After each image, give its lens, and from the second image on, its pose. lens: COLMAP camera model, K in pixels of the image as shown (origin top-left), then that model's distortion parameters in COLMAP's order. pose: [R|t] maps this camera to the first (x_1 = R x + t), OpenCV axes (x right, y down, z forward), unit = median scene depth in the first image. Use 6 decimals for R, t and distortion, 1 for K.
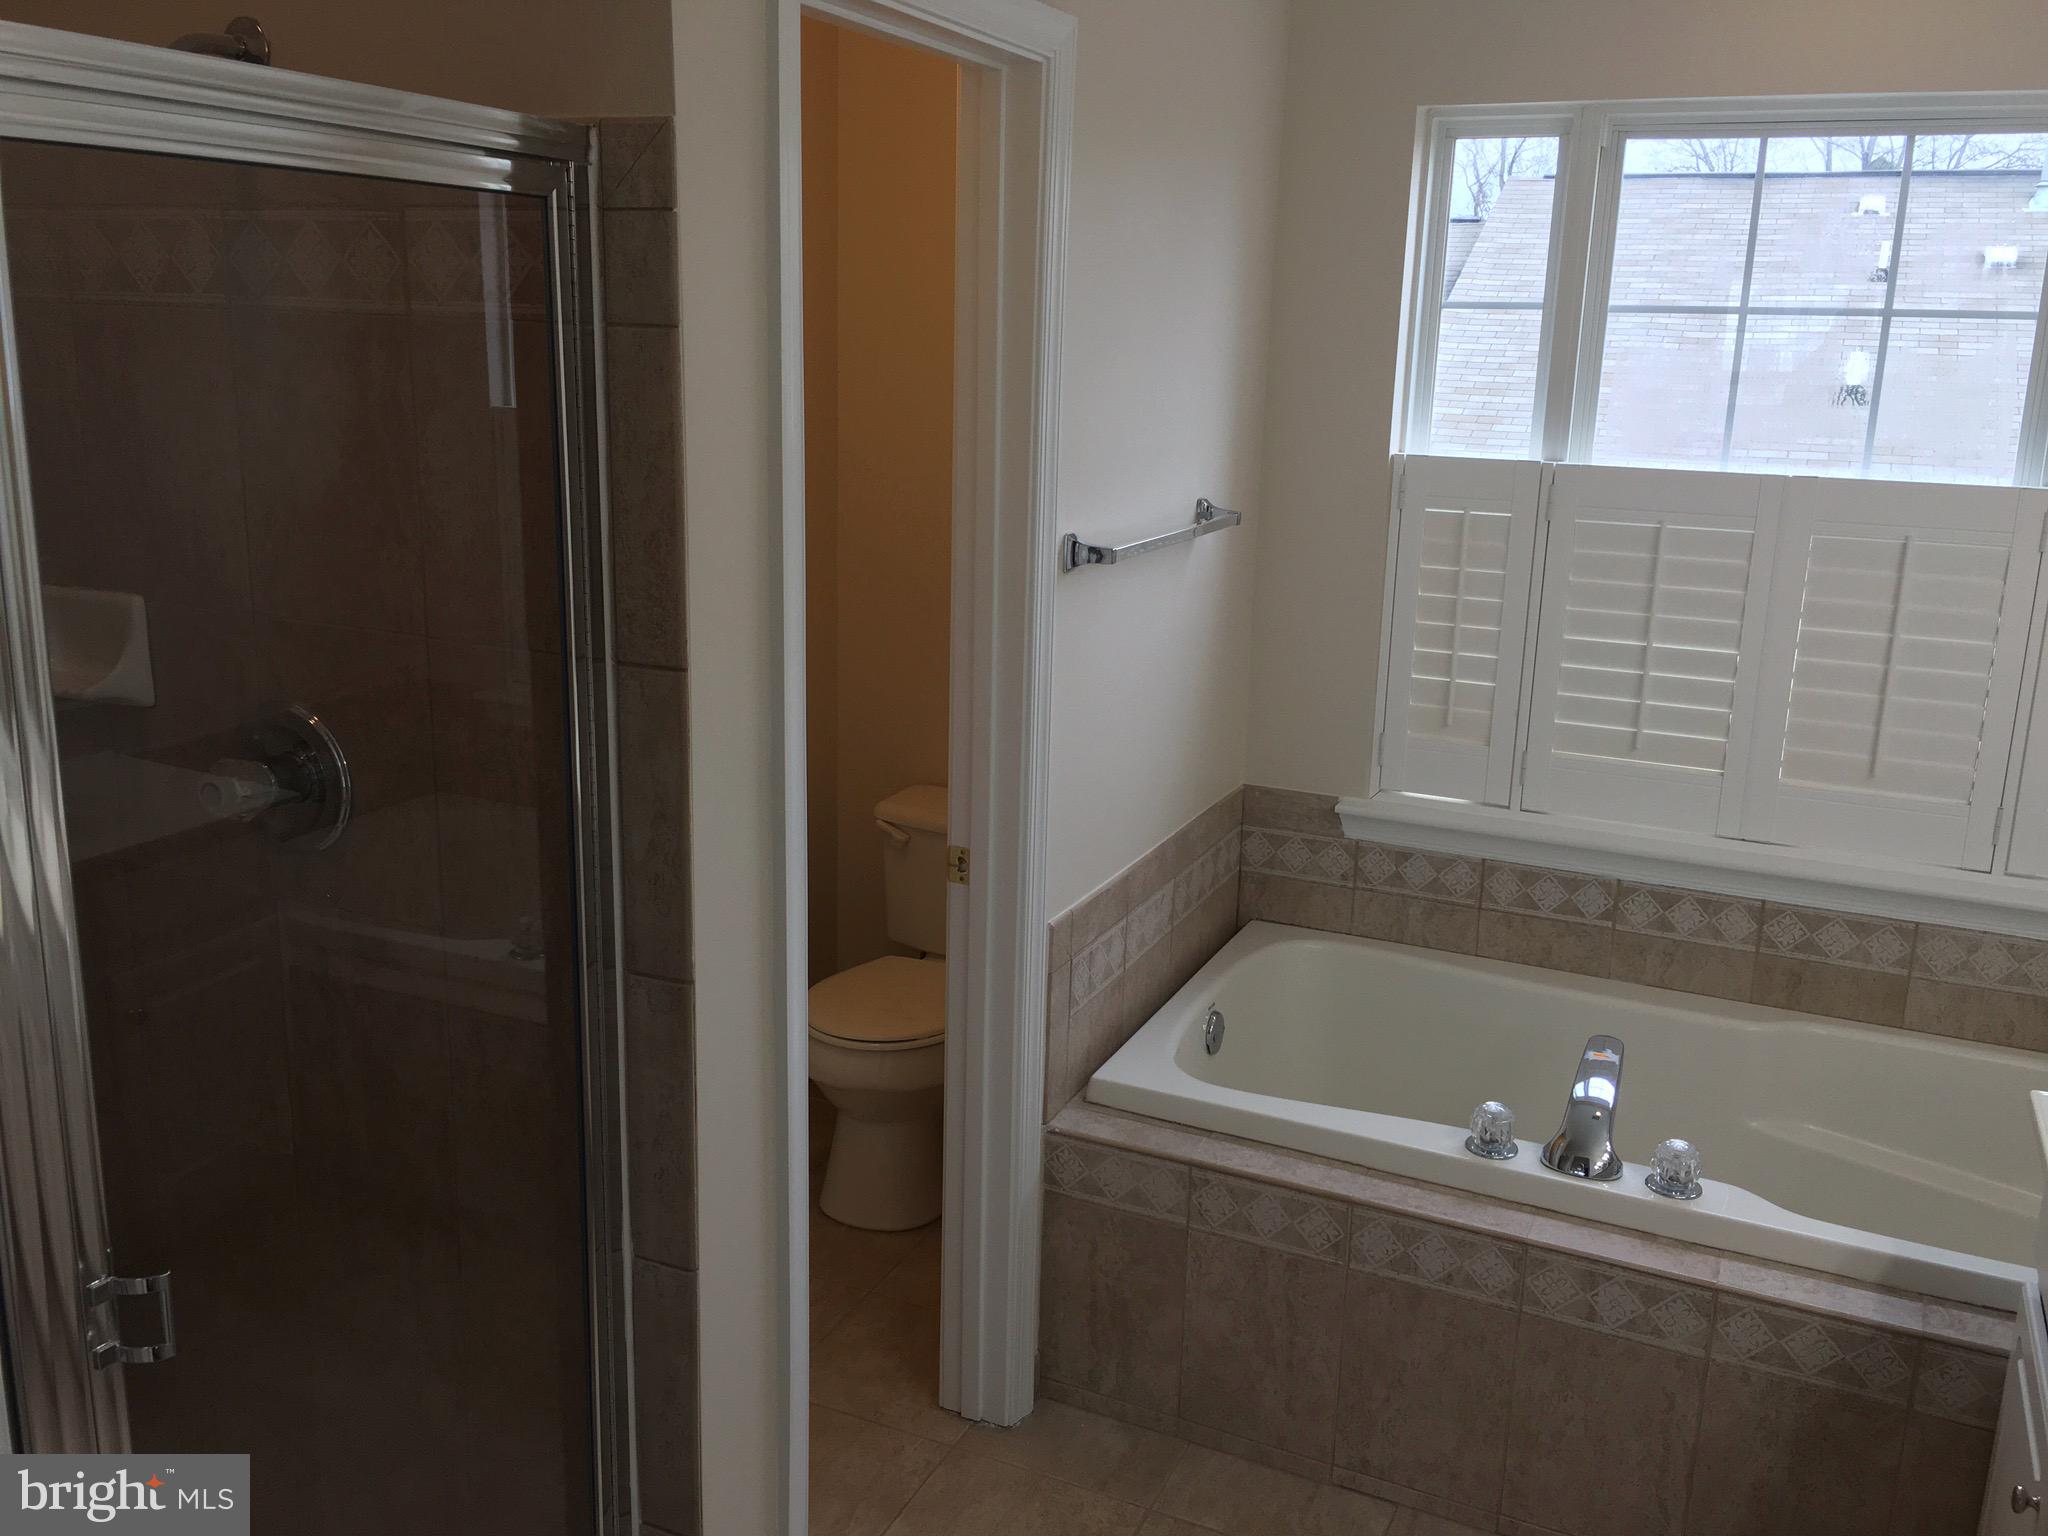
lens RADIAL K [[1741.5, 0, 1021.3], [0, 1741.5, 749.0], [0, 0, 1]] dist [0.071718, -0.094347]
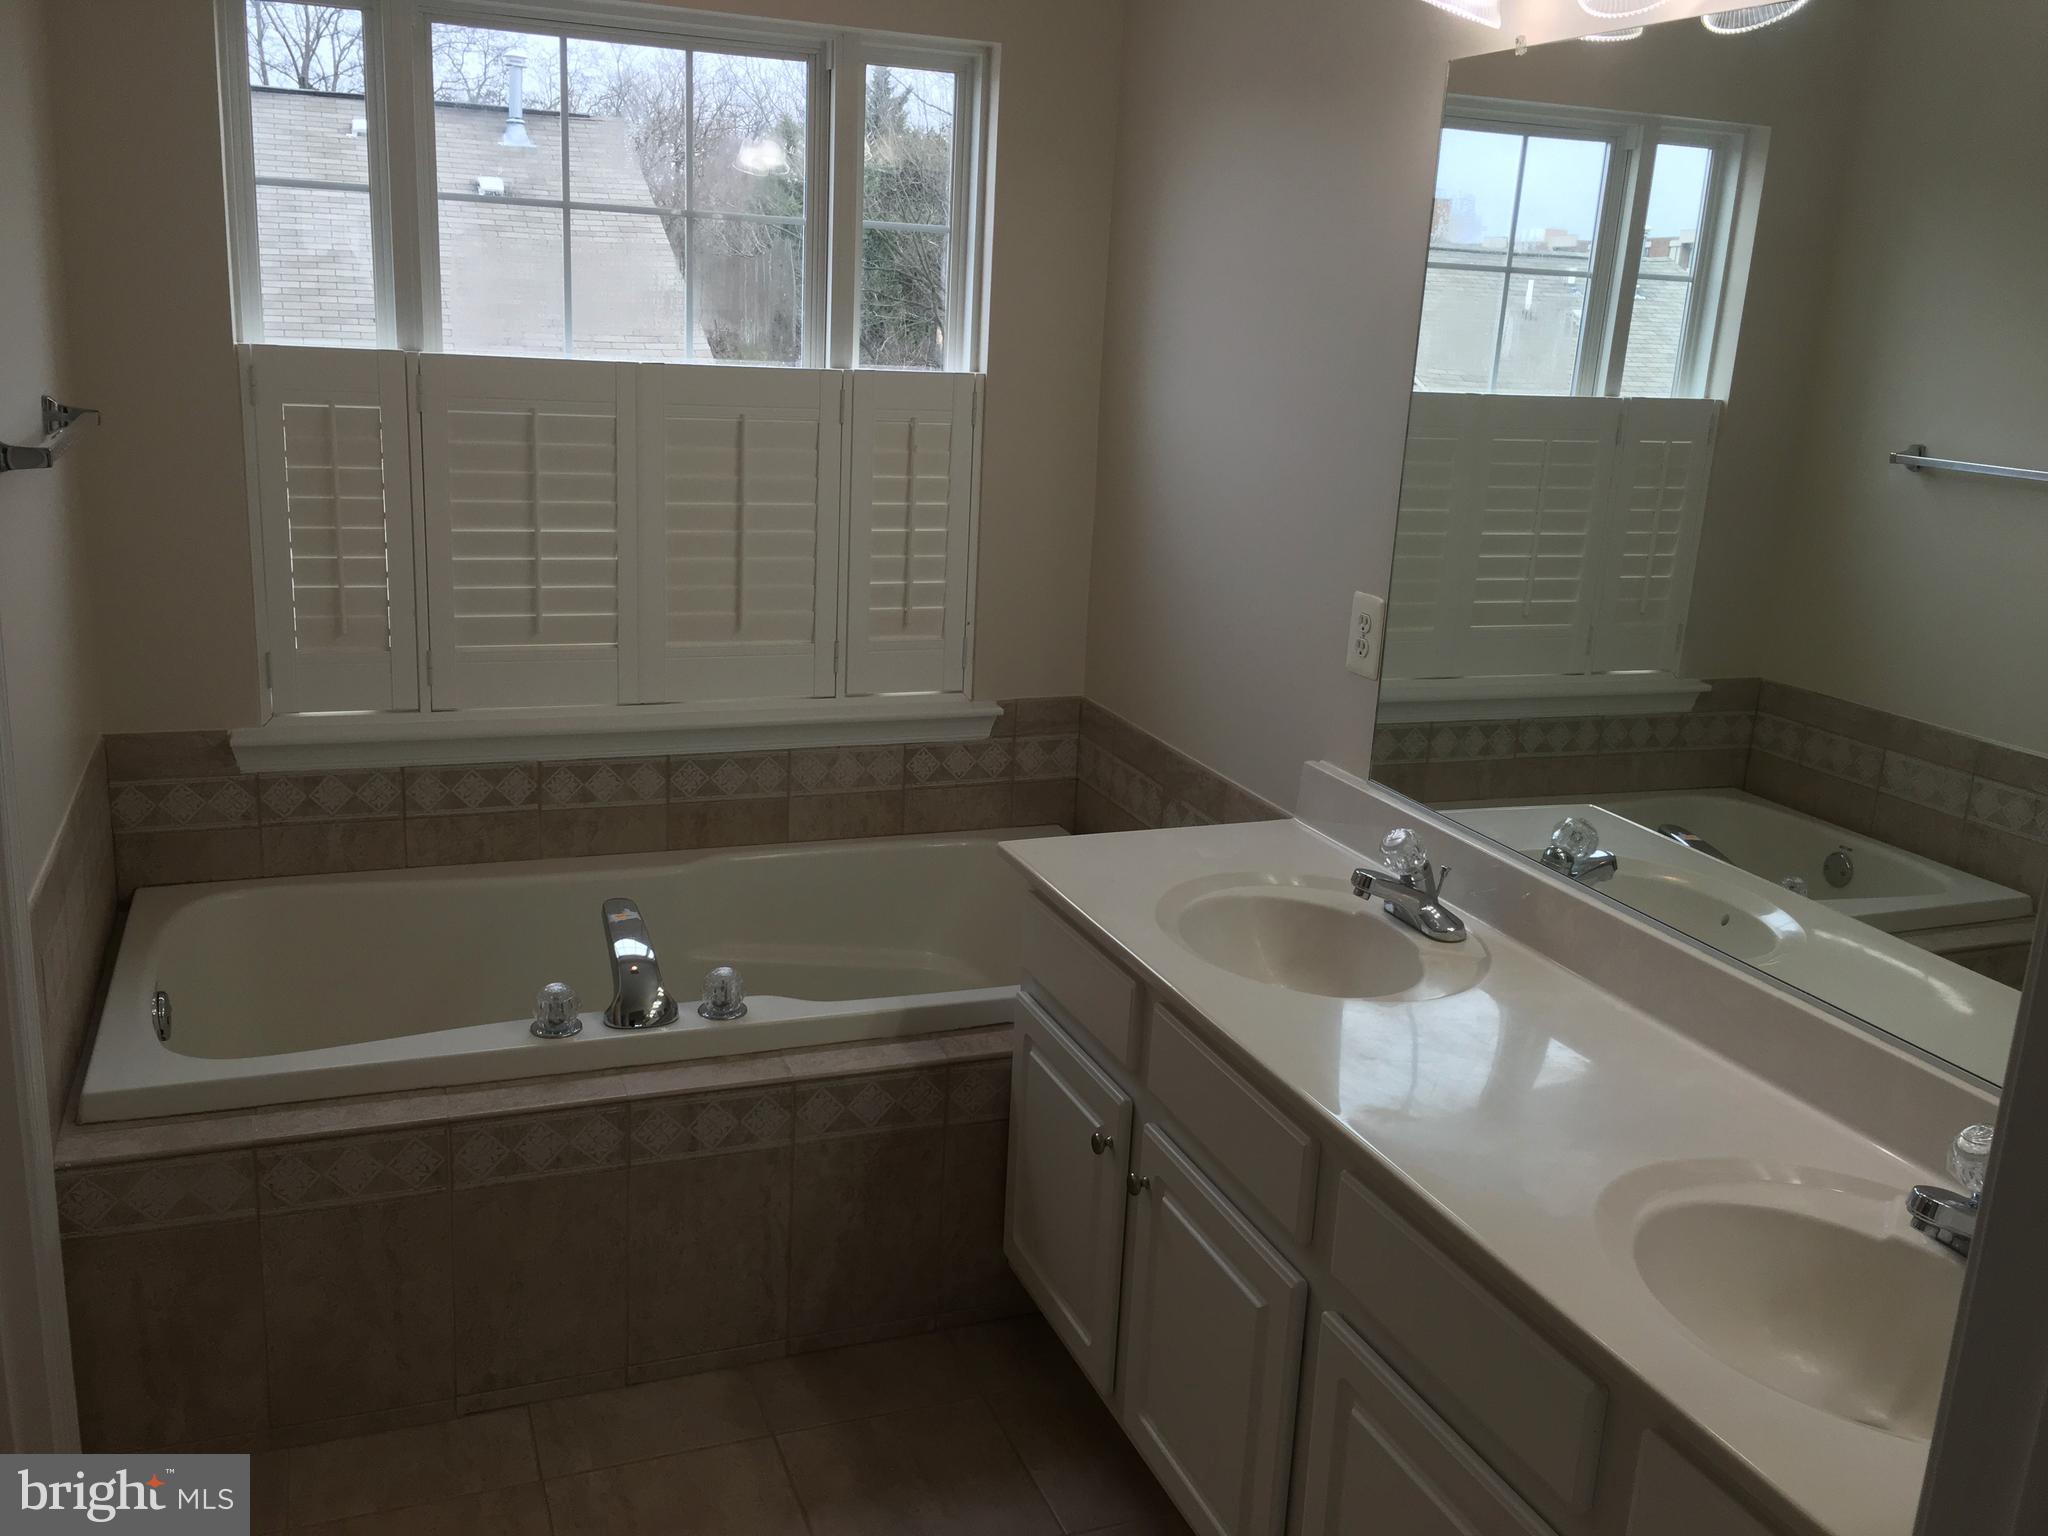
lens RADIAL K [[1741.5, 0, 1006.4], [0, 1741.5, 746.4], [0, 0, 1]] dist [0.071718, -0.094347]
pose [[0.695087, -0.168346, 0.698938, -0.195854], [0.140783, 0.985248, 0.097298, 0.004429], [-0.705007, 0.030768, 0.708533, 0.081880]]
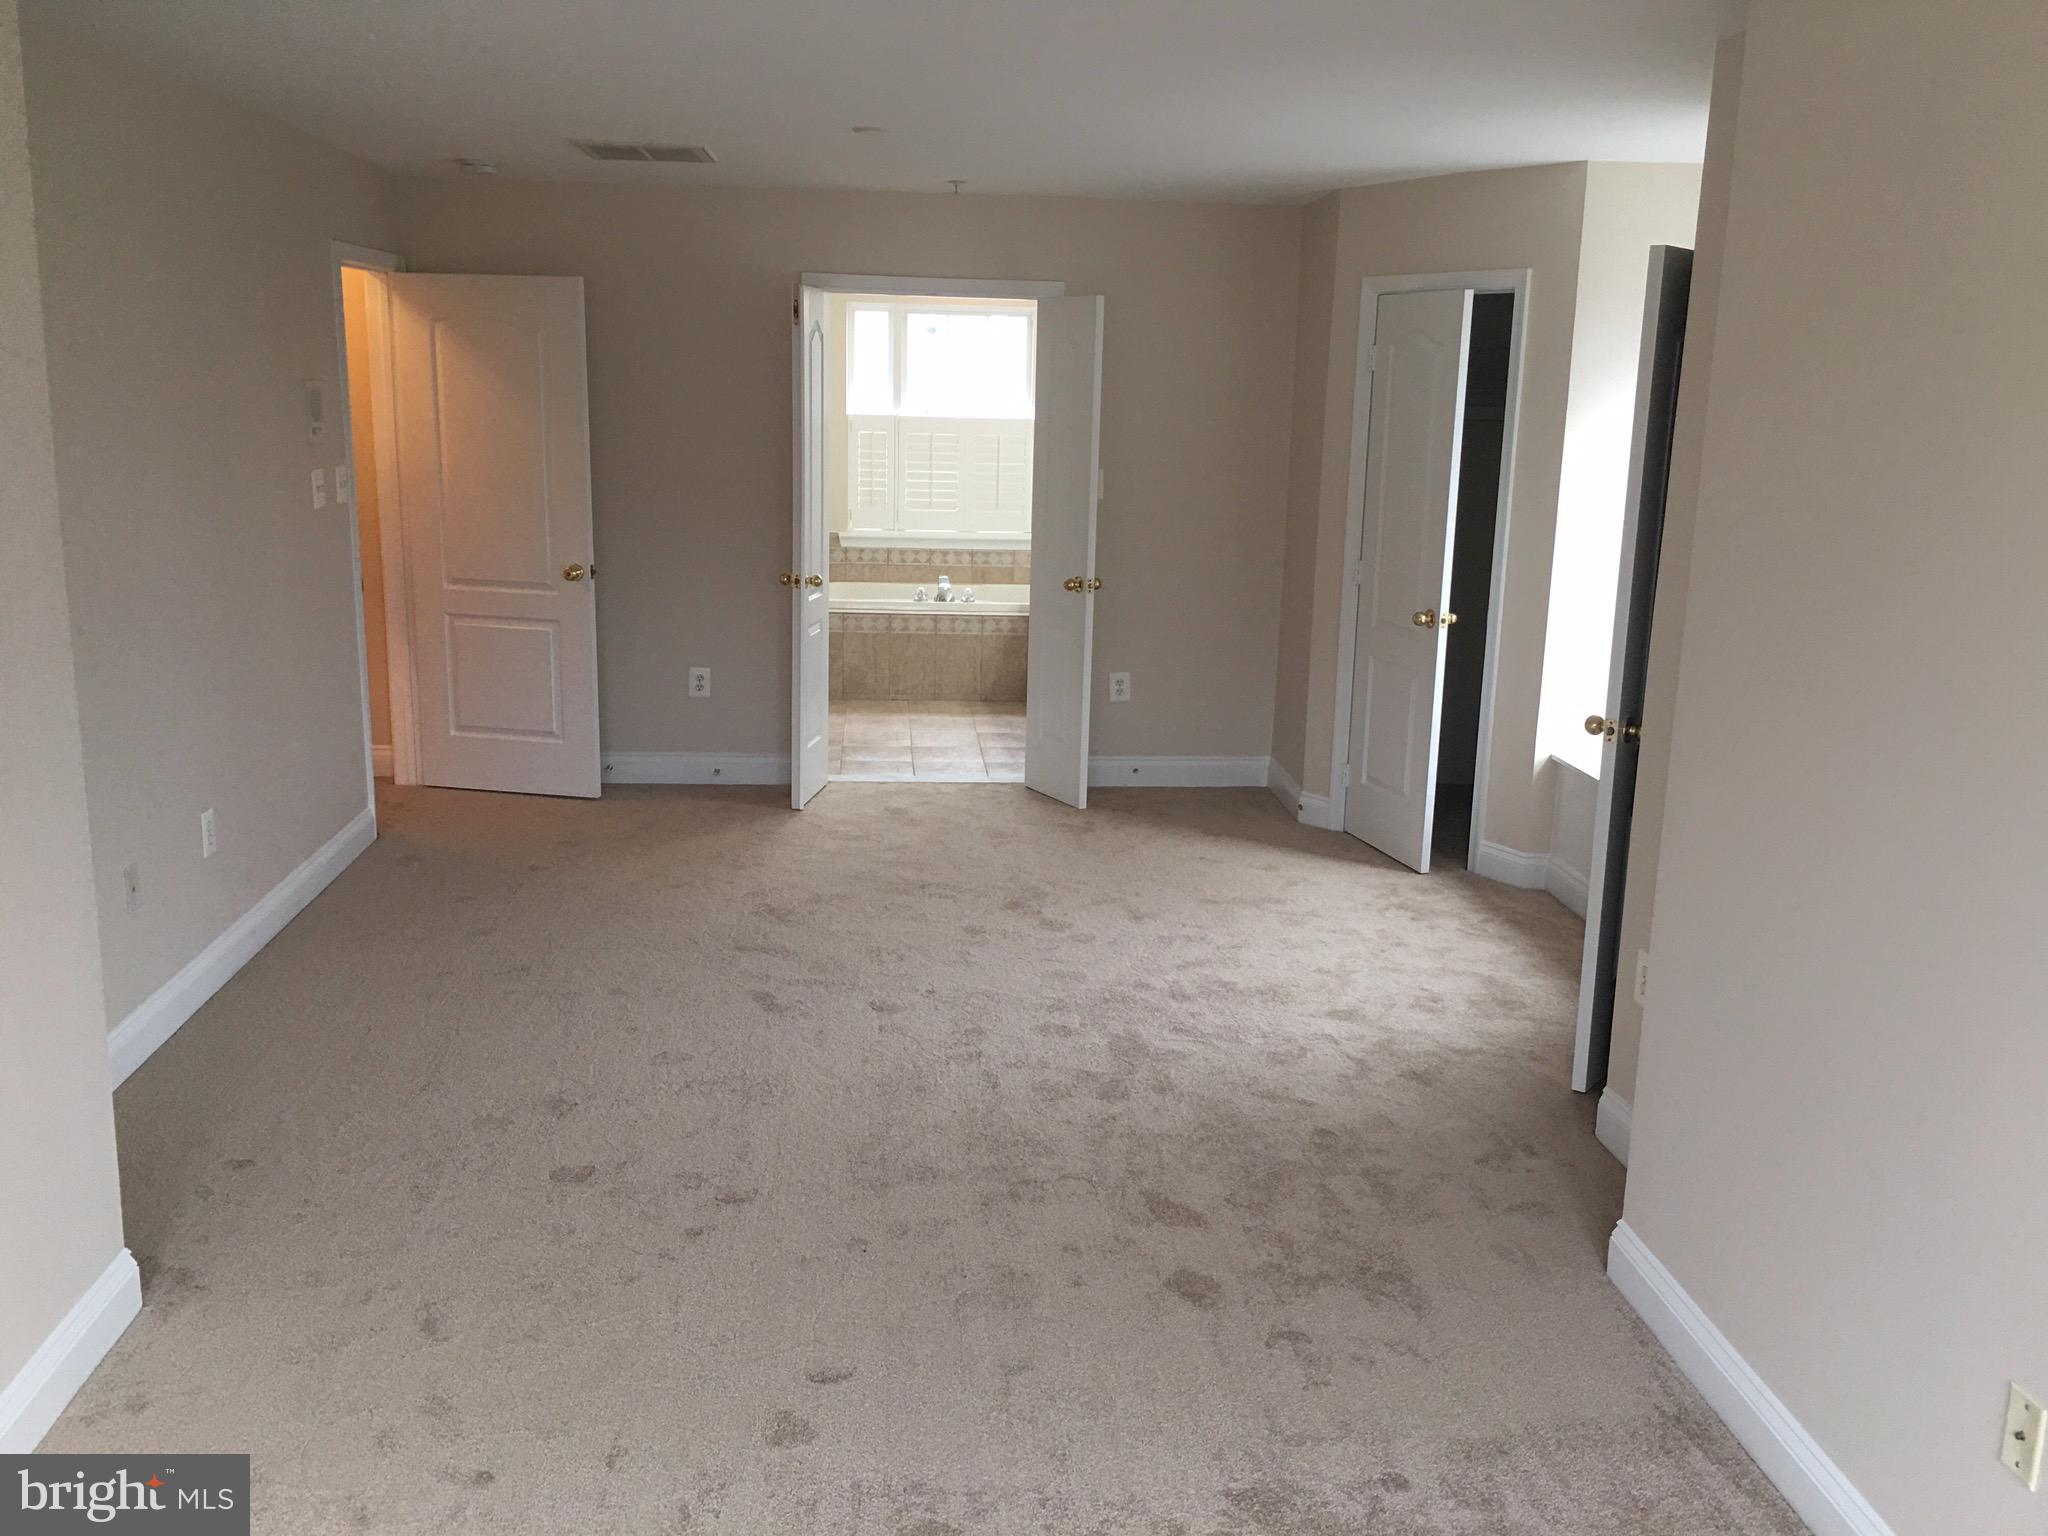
lens RADIAL K [[1741.5, 0, 1012.2], [0, 1741.5, 768.3], [0, 0, 1]] dist [0.071718, -0.094347]
pose [[0.875038, -0.110734, 0.471218, -1.106146], [0.114784, 0.993184, 0.020242, 0.442455], [-0.470247, 0.036376, 0.881785, -1.912045]]
